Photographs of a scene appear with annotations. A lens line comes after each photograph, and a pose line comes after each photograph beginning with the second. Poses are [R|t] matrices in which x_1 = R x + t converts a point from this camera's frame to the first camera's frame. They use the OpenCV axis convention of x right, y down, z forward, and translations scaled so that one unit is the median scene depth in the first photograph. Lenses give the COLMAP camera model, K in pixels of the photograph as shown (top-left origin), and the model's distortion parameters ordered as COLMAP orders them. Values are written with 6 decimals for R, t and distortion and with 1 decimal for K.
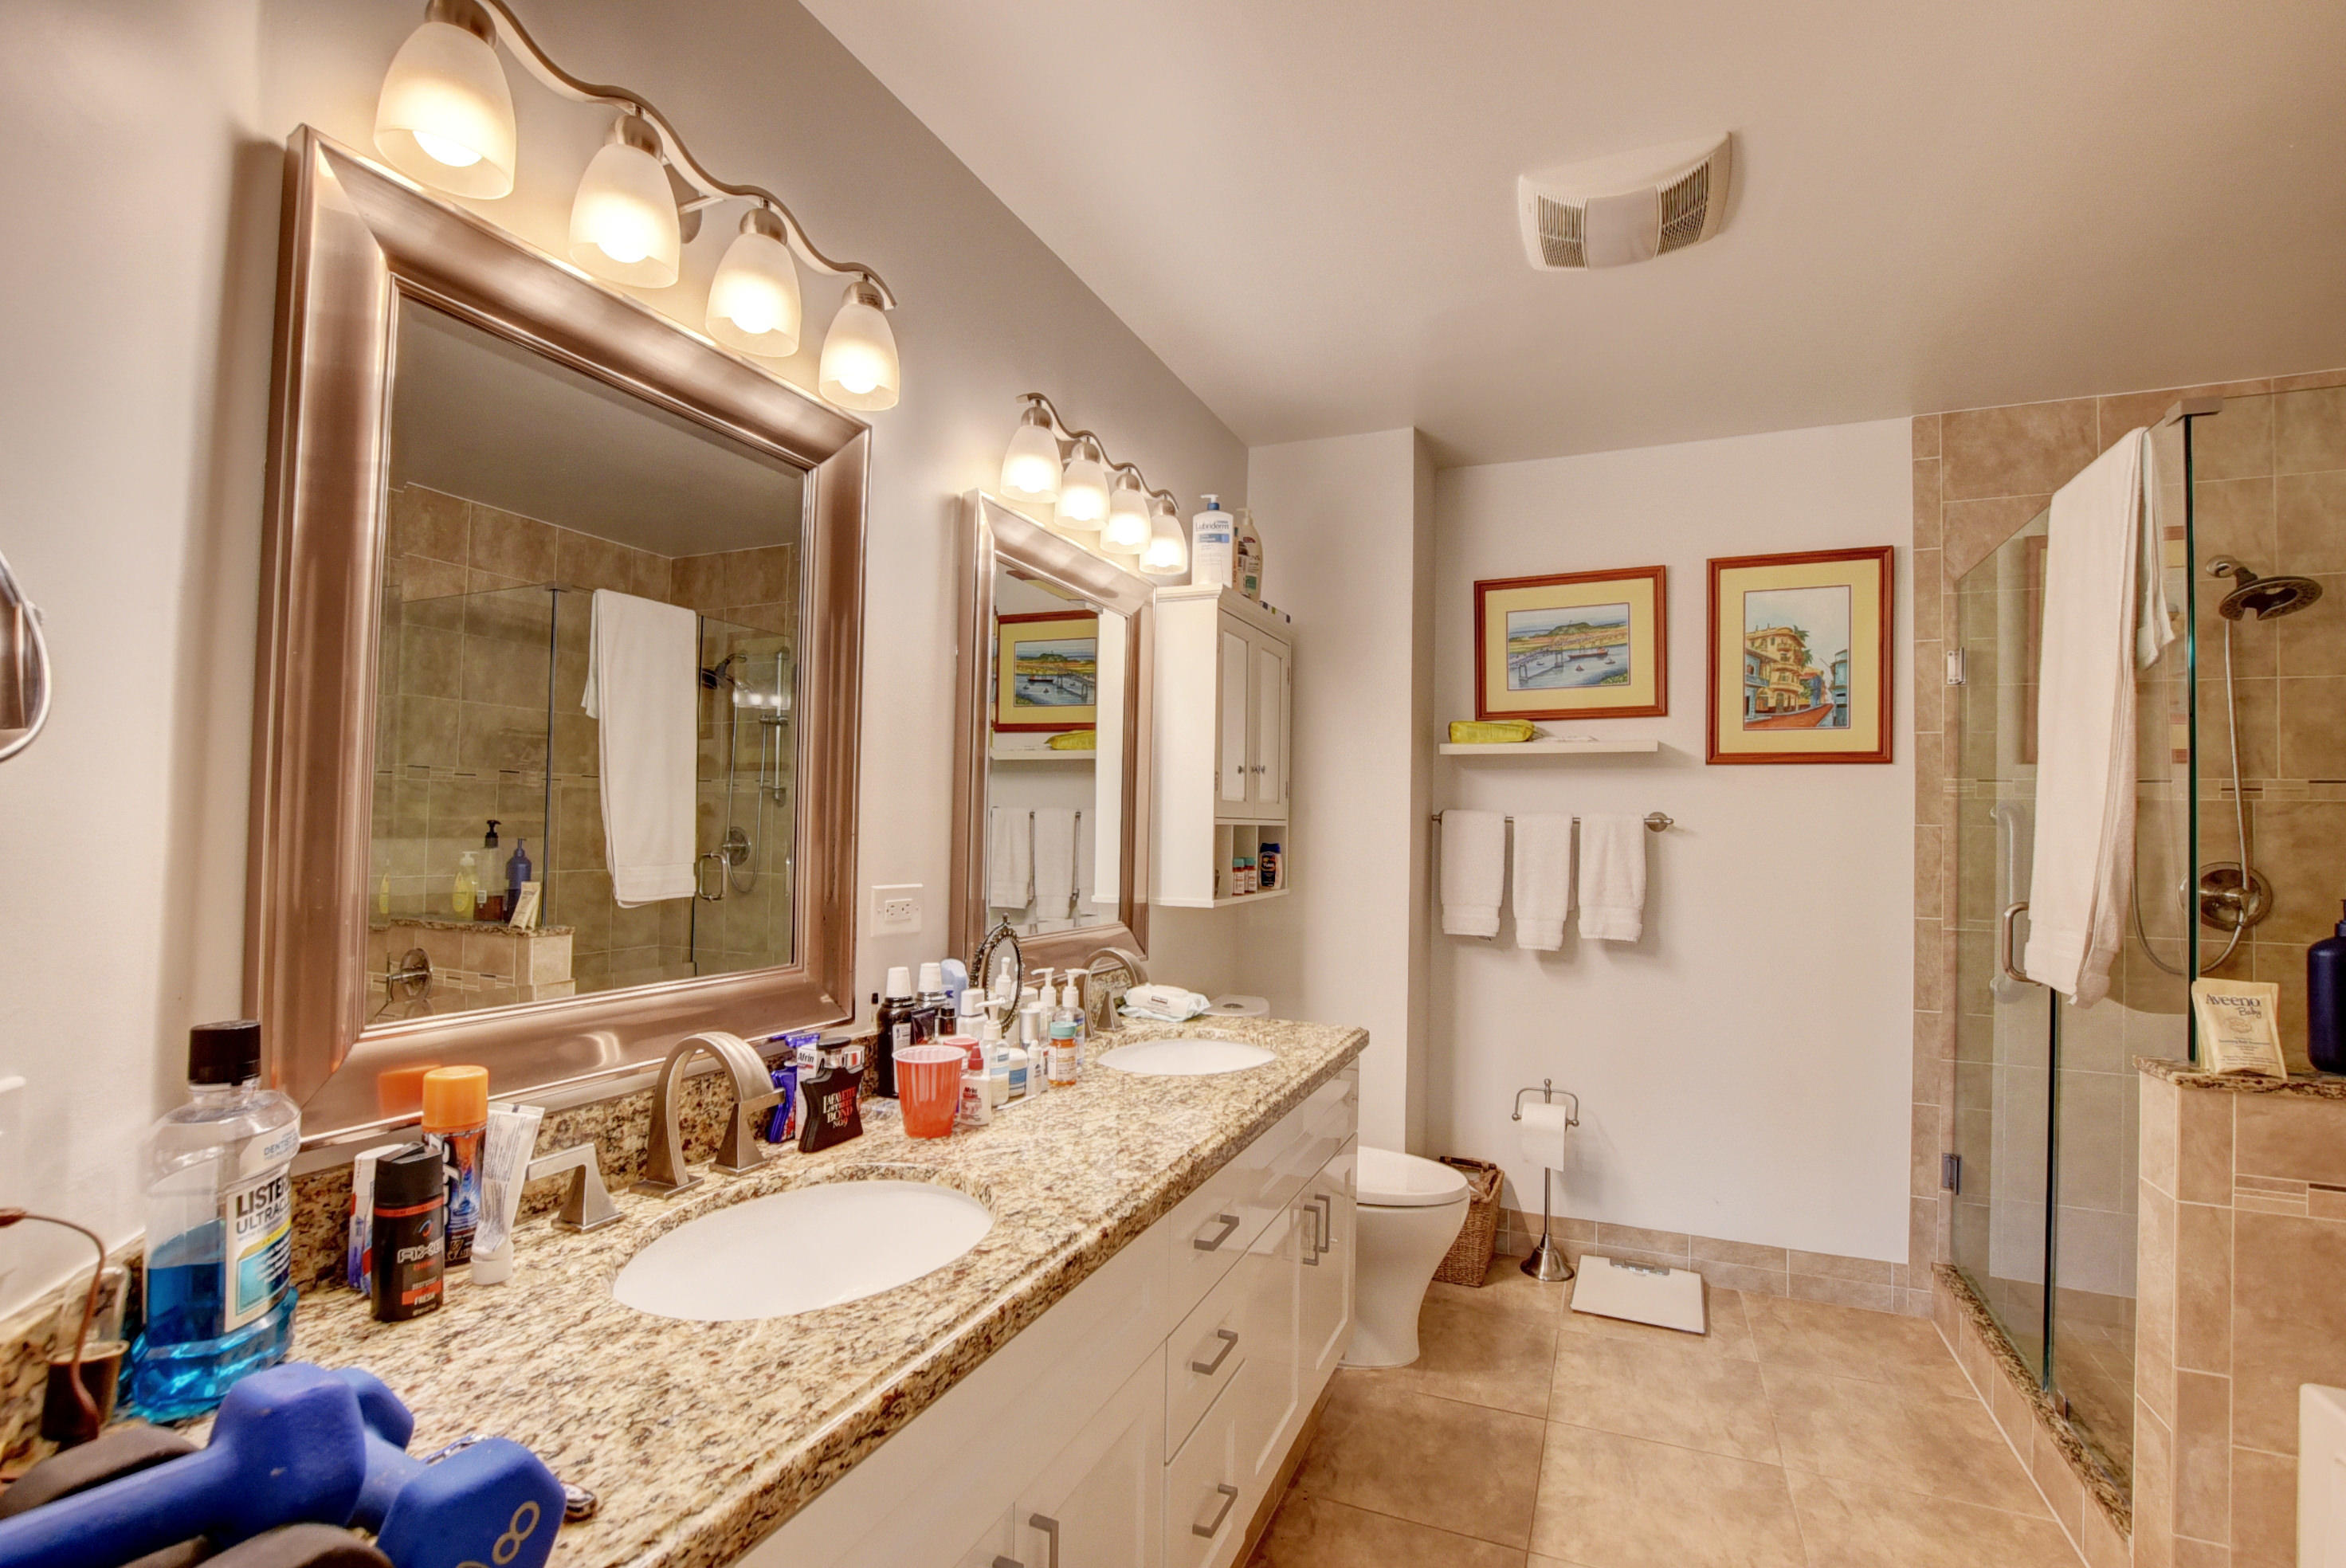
lens RADIAL K [[1033.9, 0, 1176.6], [0, 1033.9, 801.4], [0, 0, 1]] dist [-0.031260, 0.001342]
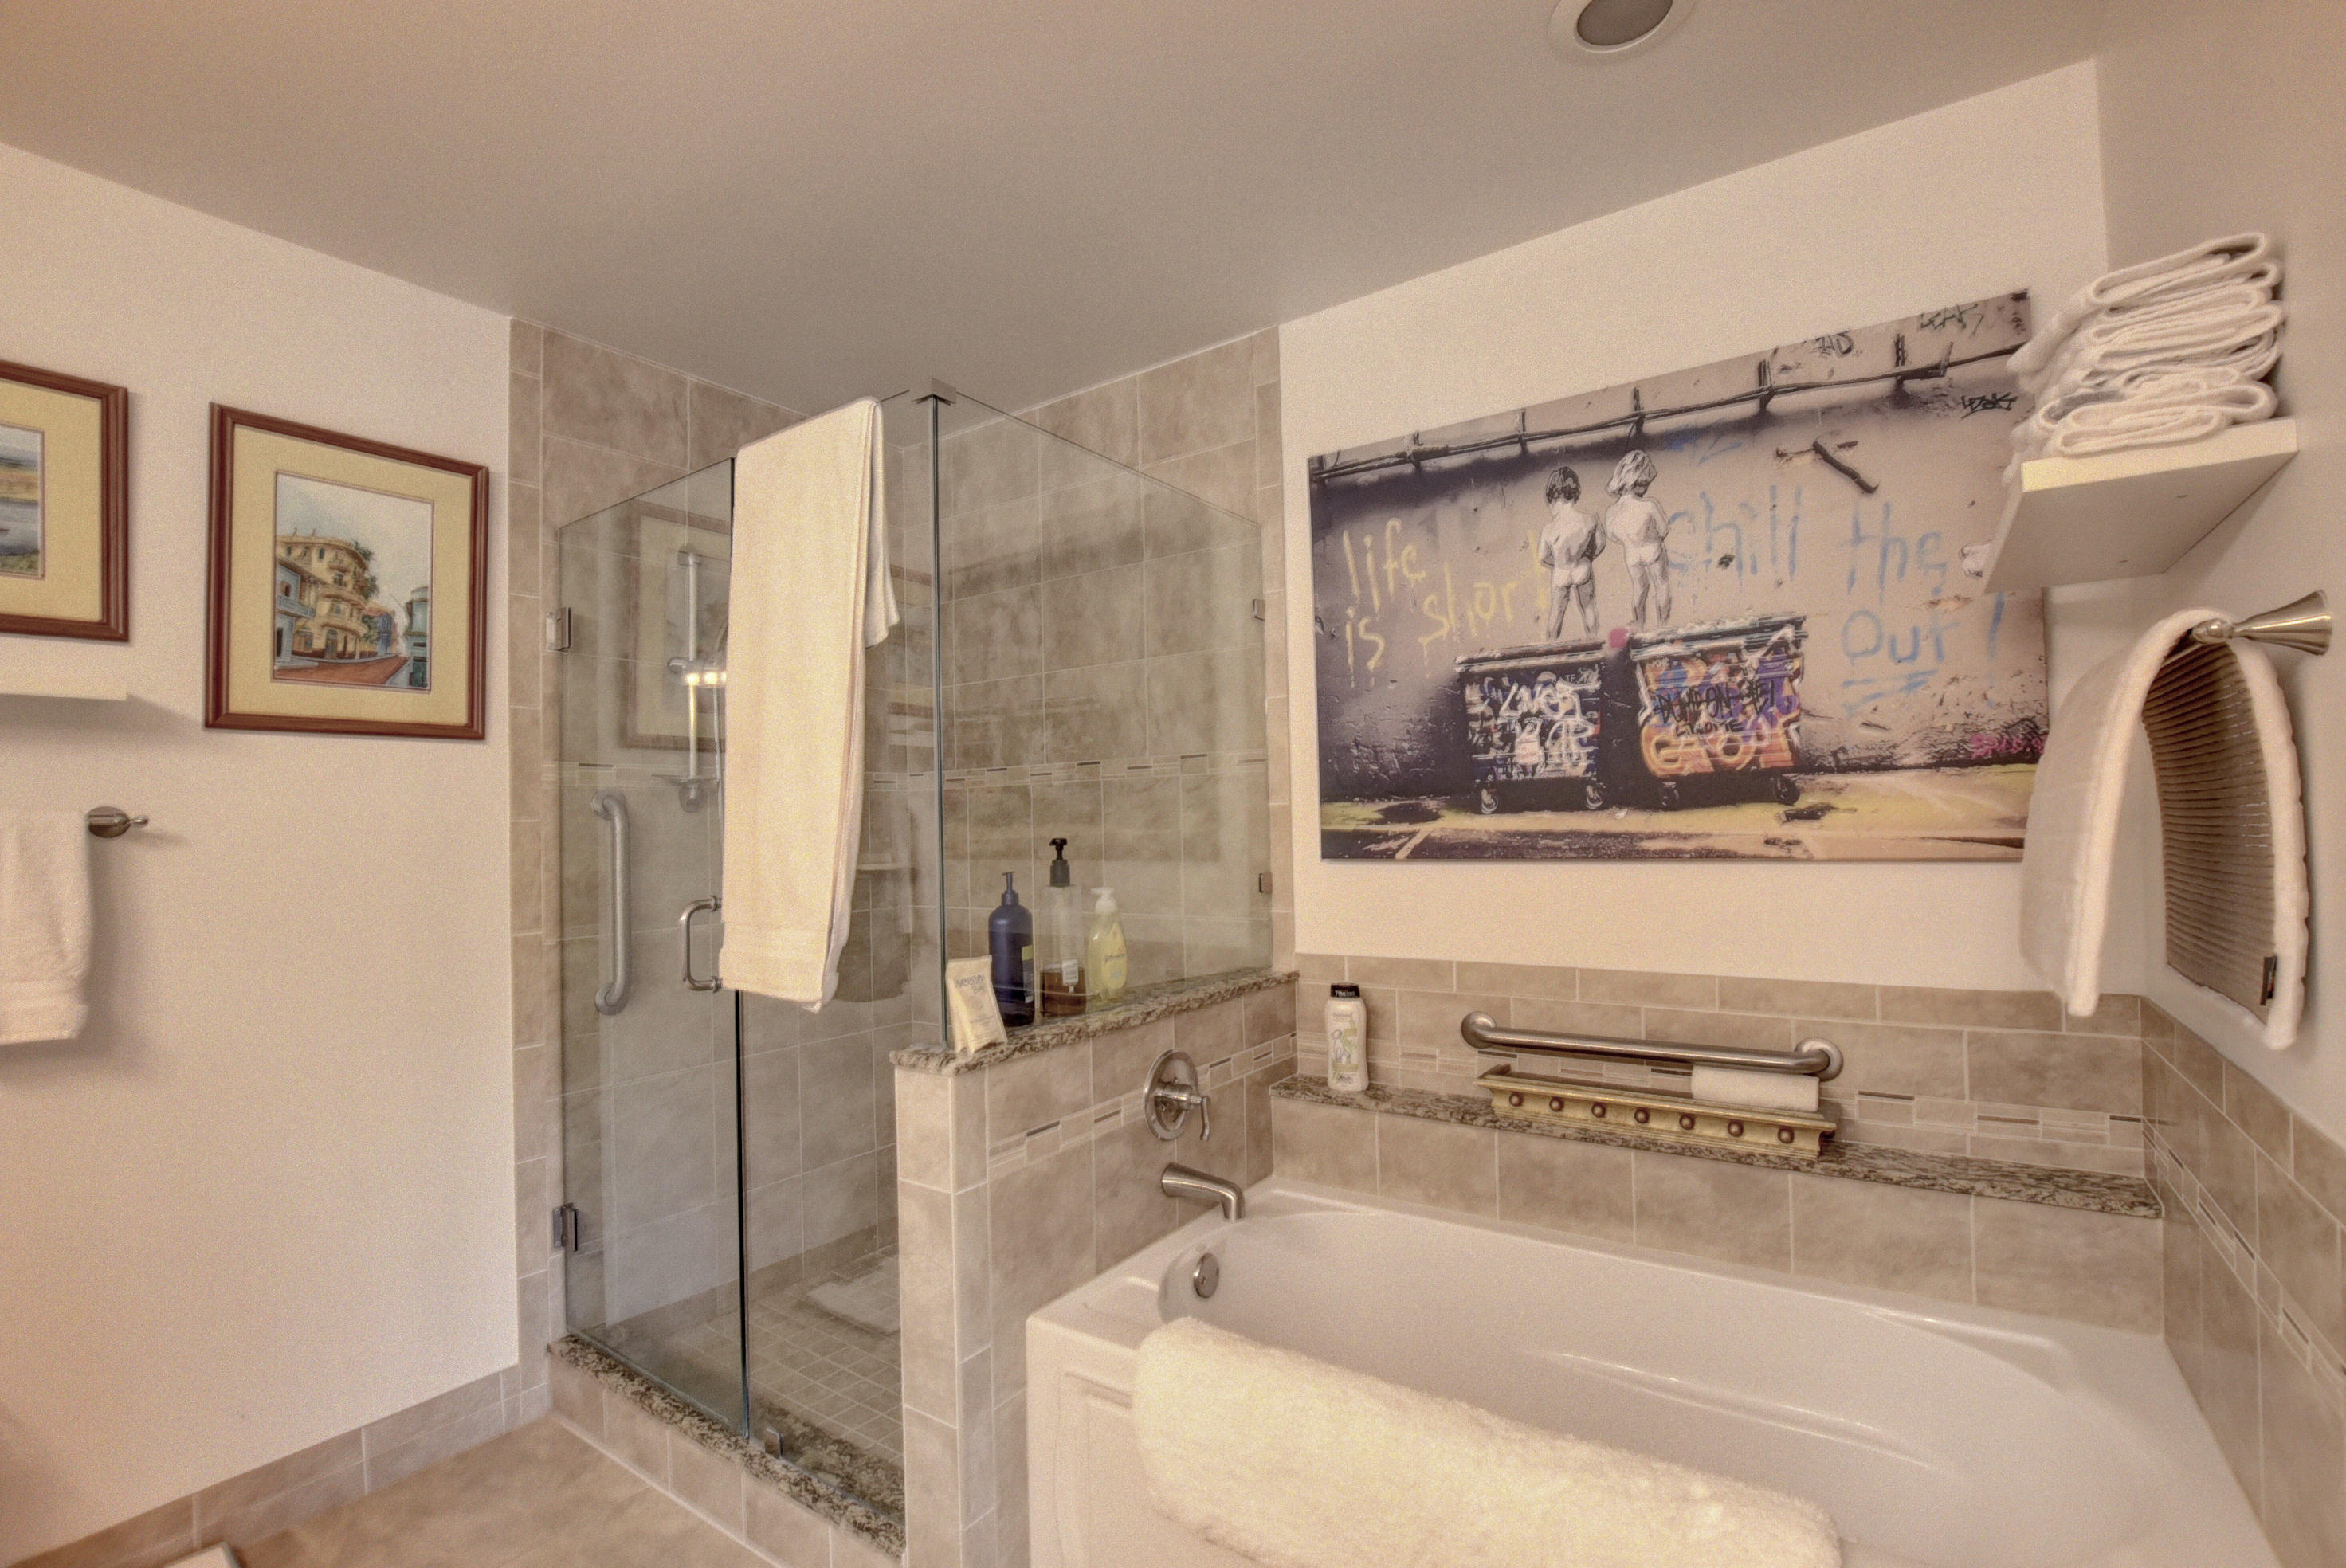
lens RADIAL K [[1033.9, 0, 1176.6], [0, 1033.9, 801.4], [0, 0, 1]] dist [-0.031260, 0.001342]
pose [[0.190164, -0.002092, 0.981750, 0.030410], [0.000674, 0.999998, 0.002001, 0.008366], [-0.981752, 0.000281, 0.190165, 0.330310]]
